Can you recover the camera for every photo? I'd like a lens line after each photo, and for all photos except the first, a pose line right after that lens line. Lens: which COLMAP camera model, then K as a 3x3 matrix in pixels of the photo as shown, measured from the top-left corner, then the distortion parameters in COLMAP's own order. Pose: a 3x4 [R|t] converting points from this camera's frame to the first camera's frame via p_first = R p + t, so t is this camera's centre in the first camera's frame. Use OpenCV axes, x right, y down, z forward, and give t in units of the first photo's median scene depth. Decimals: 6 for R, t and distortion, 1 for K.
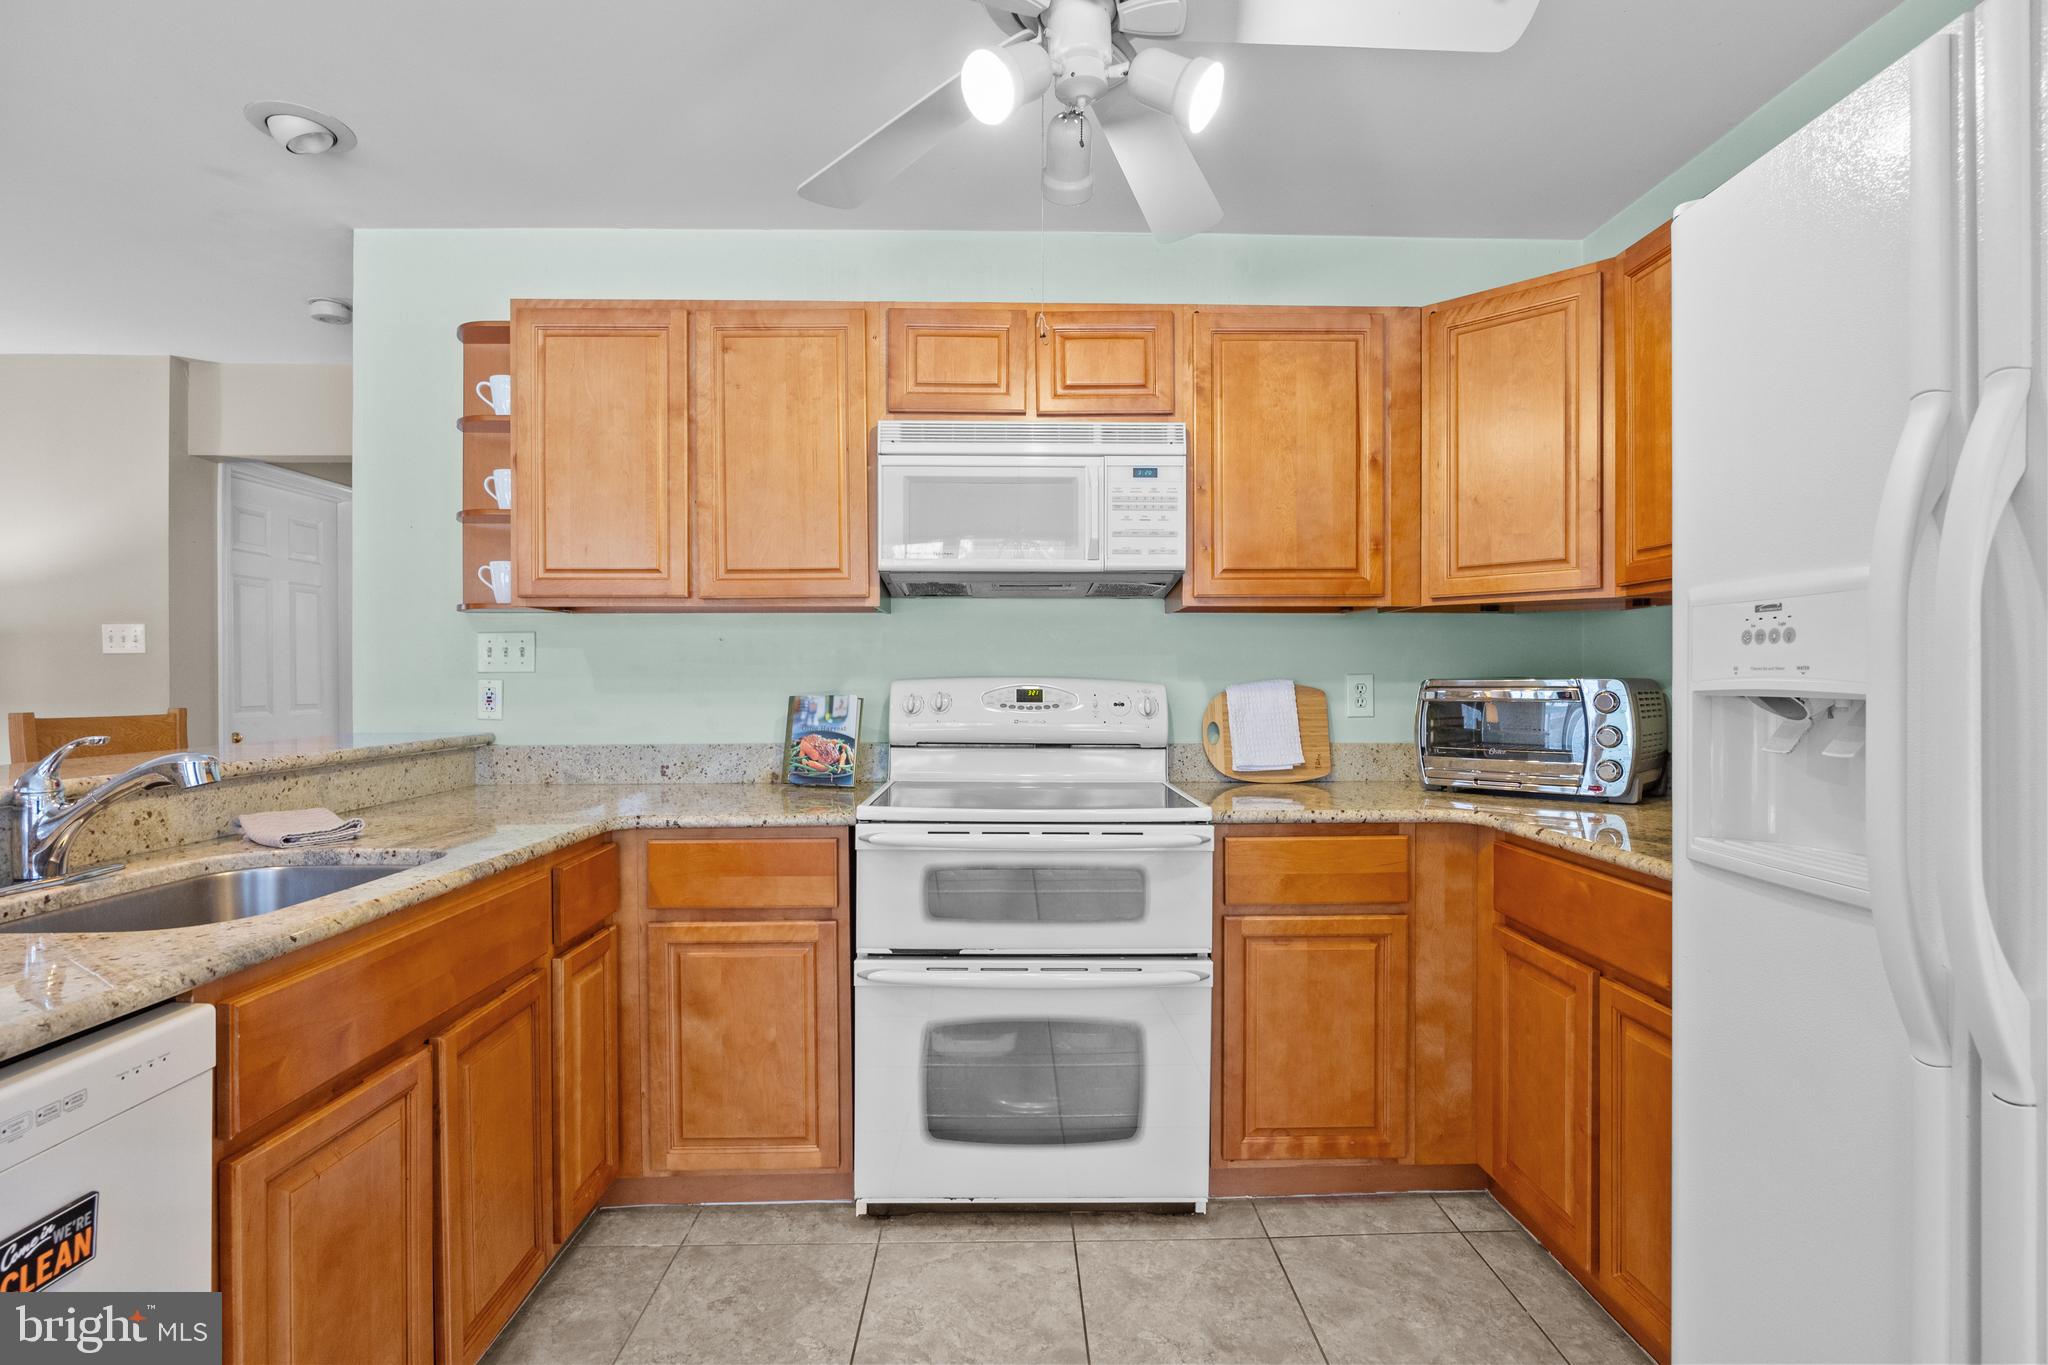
lens RADIAL K [[954.7, 0, 1030.4], [0, 954.7, 682.4], [0, 0, 1]] dist [-0.011920, -0.001480]
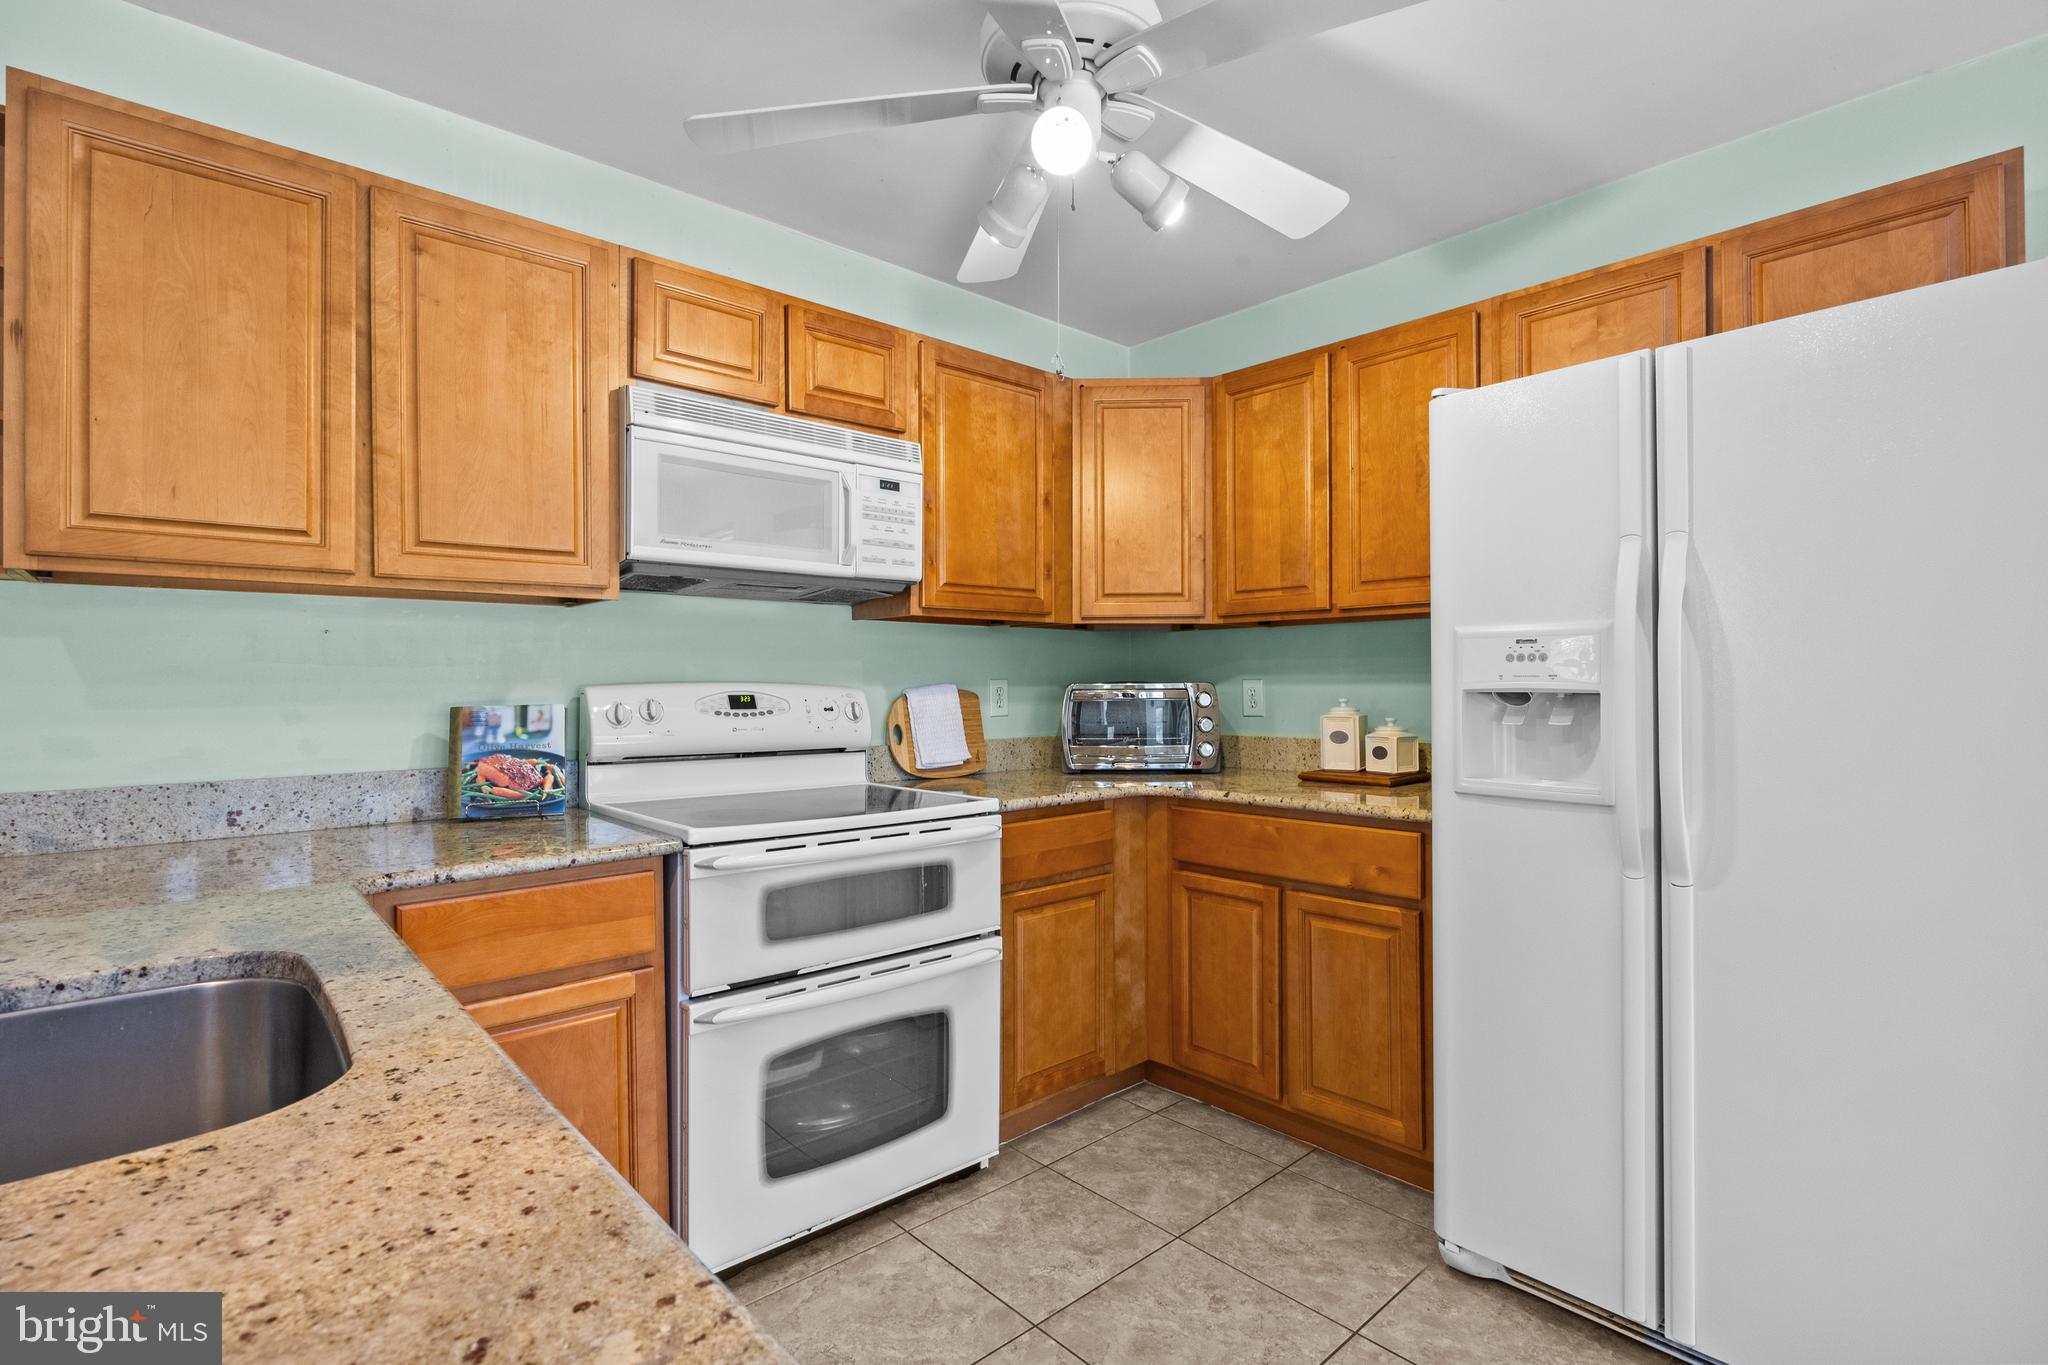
lens RADIAL K [[954.7, 0, 1030.7], [0, 954.7, 683.5], [0, 0, 1]] dist [-0.011920, -0.001480]
pose [[0.755722, -0.002911, 0.654886, -0.460089], [0.005378, 0.999984, -0.001761, -0.001302], [-0.654870, 0.004853, 0.755726, 0.117643]]
